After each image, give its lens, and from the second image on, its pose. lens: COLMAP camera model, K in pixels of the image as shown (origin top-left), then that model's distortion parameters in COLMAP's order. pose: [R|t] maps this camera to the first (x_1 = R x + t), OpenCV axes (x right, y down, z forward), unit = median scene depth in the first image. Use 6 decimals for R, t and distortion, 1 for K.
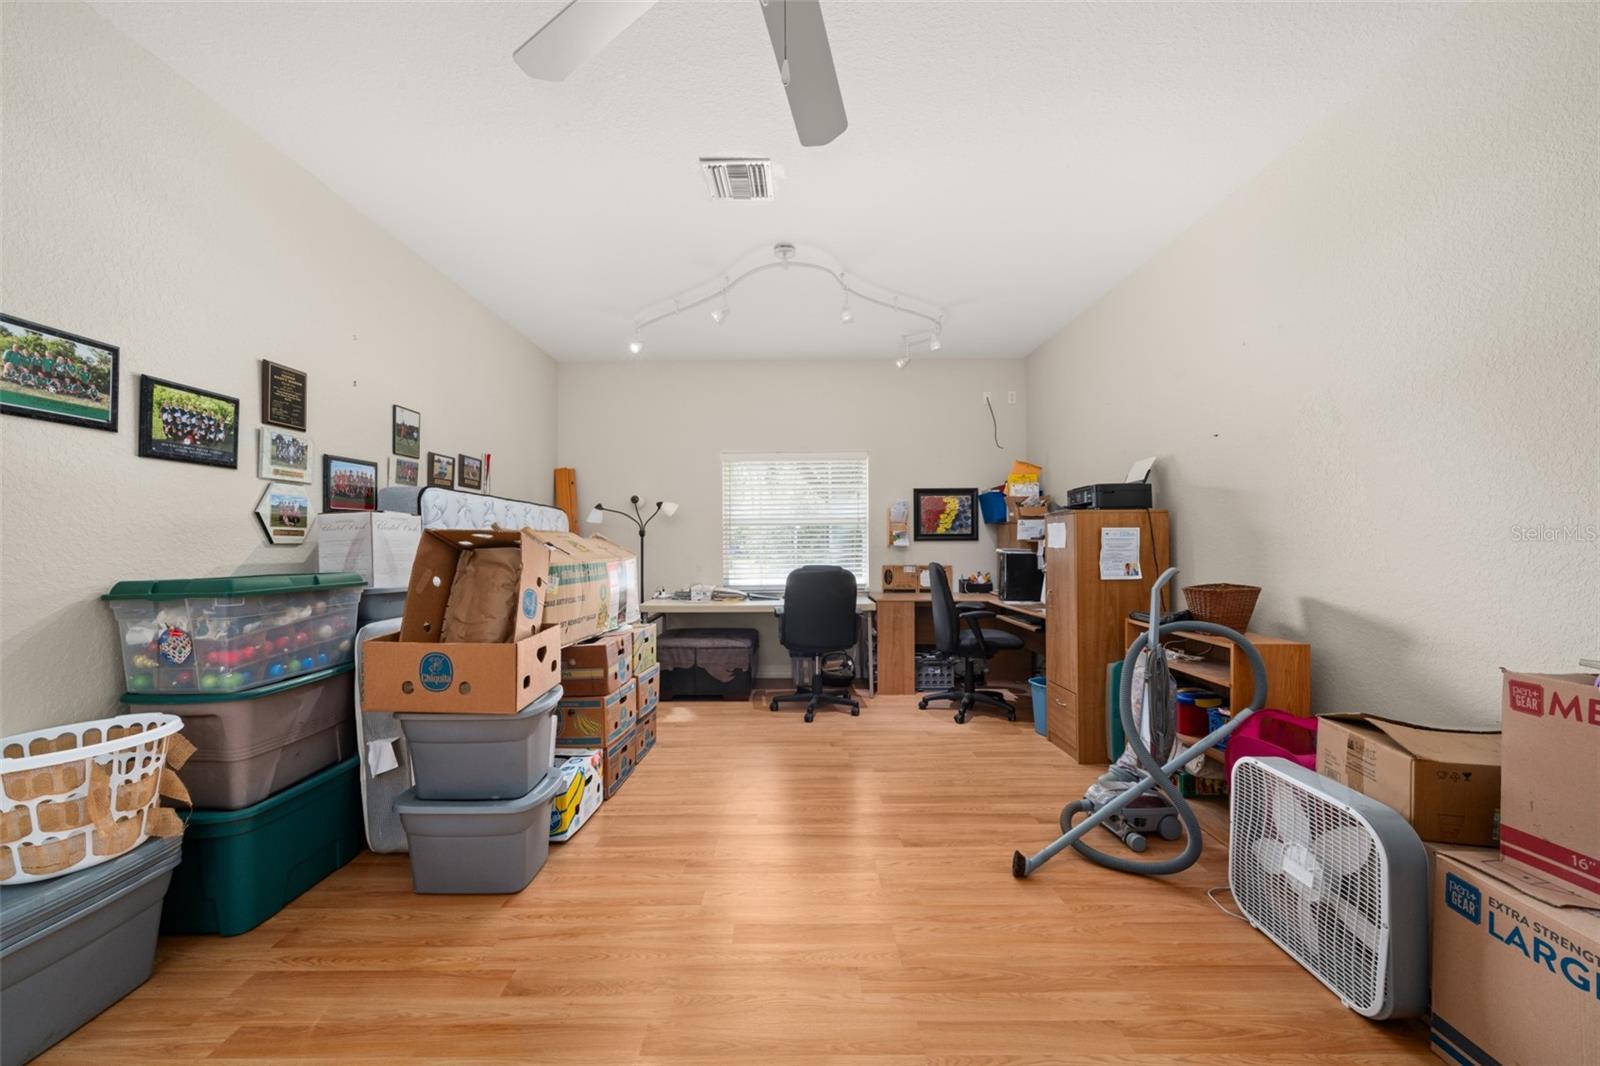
lens RADIAL K [[594.8, 0, 796.9], [0, 594.8, 538.4], [0, 0, 1]] dist [0.000235, 0.000088]
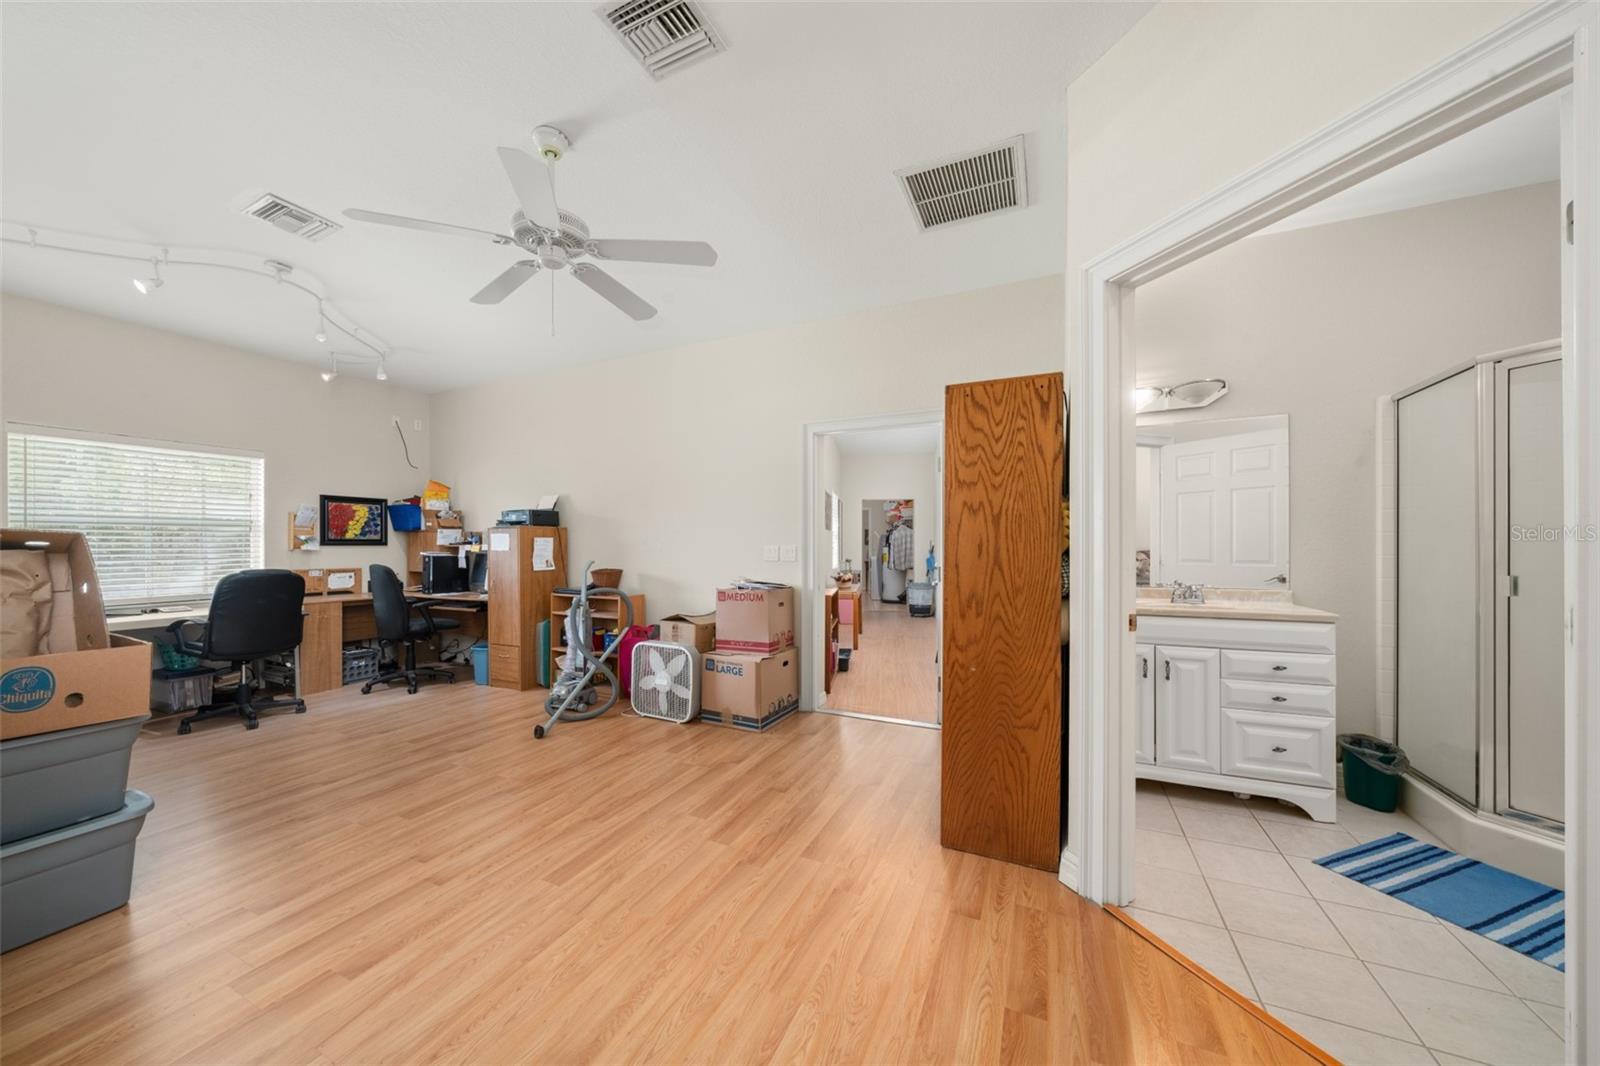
lens RADIAL K [[554.8, 0, 793.8], [0, 554.8, 546.1], [0, 0, 1]] dist [-0.005197, -0.000049]
pose [[0.419038, 0.003868, 0.907961, -0.503313], [-0.006293, 0.999979, -0.001356, 0.002346], [-0.907947, -0.005146, 0.419053, -0.223635]]
